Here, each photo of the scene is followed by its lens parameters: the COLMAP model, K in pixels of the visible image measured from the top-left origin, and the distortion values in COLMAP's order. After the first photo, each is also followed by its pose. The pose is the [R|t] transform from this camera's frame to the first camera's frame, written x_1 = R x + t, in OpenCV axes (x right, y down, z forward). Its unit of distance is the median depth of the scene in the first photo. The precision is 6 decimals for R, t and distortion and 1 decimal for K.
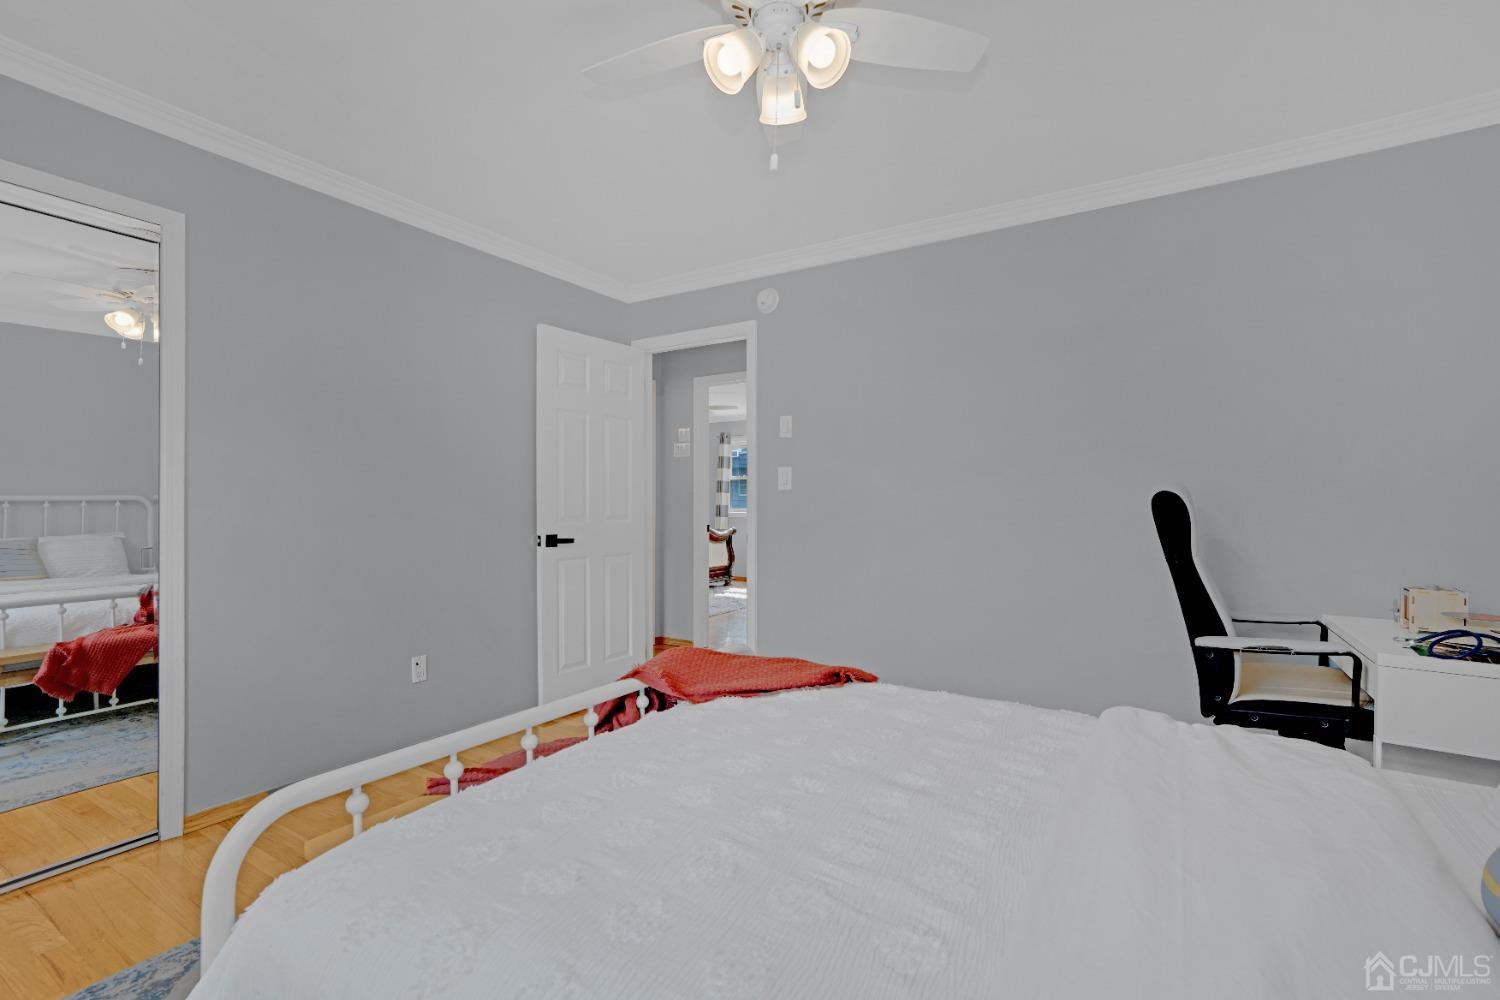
lens RADIAL K [[689.1, 0, 752.1], [0, 689.1, 499.7], [0, 0, 1]] dist [-0.038468, 0.002434]
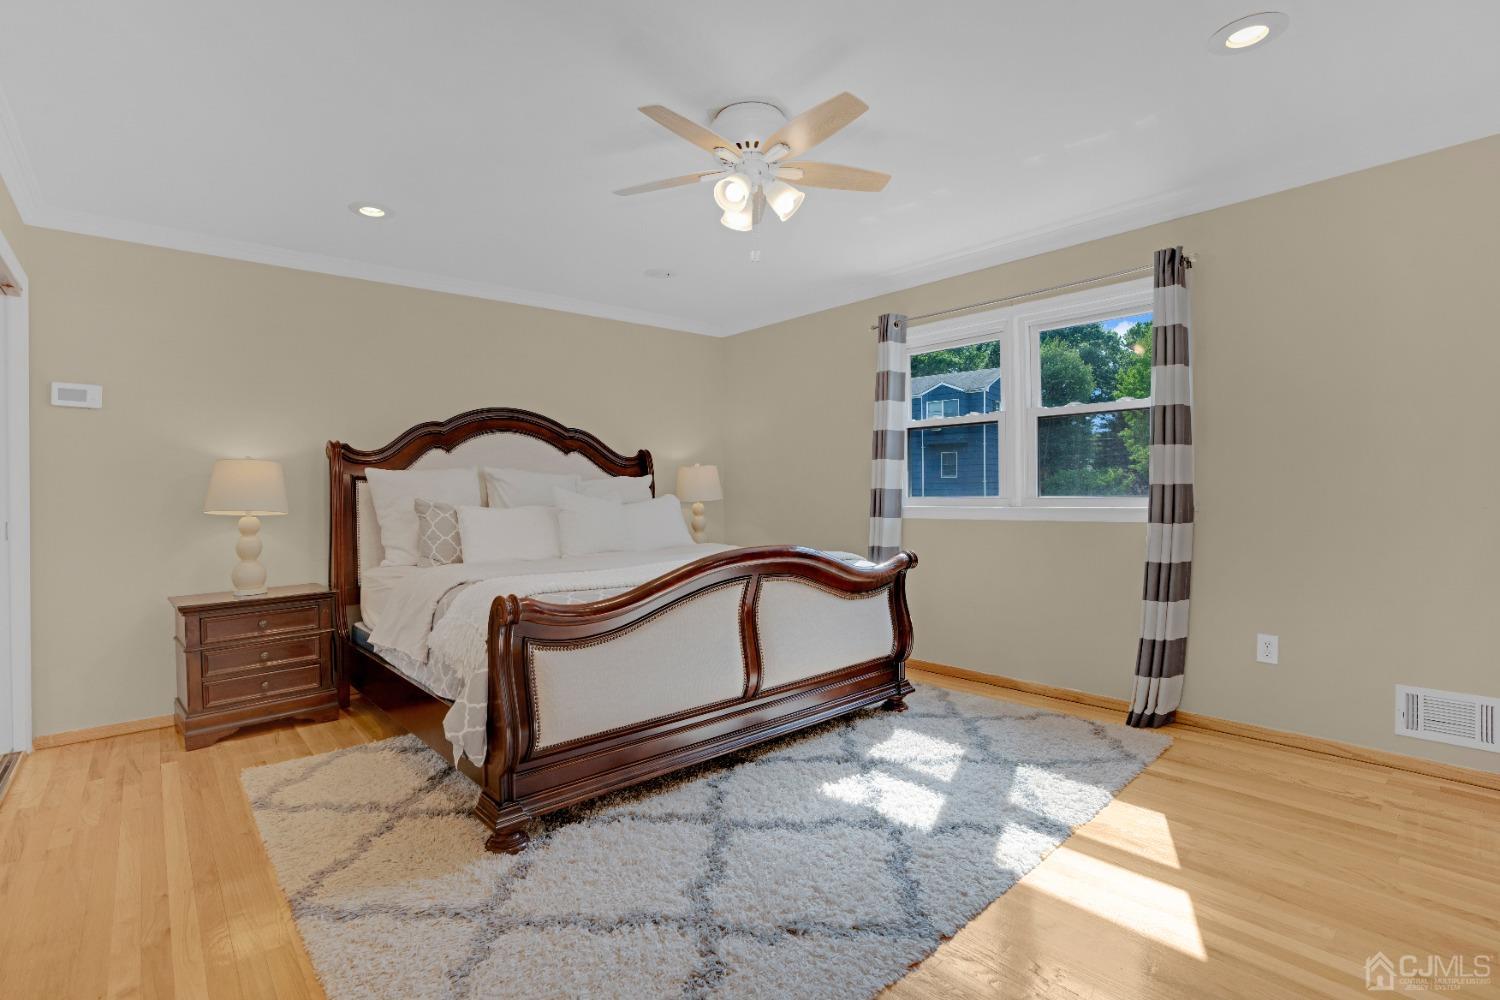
lens RADIAL K [[689.1, 0, 747.6], [0, 689.1, 499.8], [0, 0, 1]] dist [-0.038468, 0.002434]
pose [[0.957873, -0.007184, -0.287101, -0.004556], [0.010163, 0.999909, 0.008890, 0.009716], [0.287011, -0.011434, 0.957859, 0.579191]]
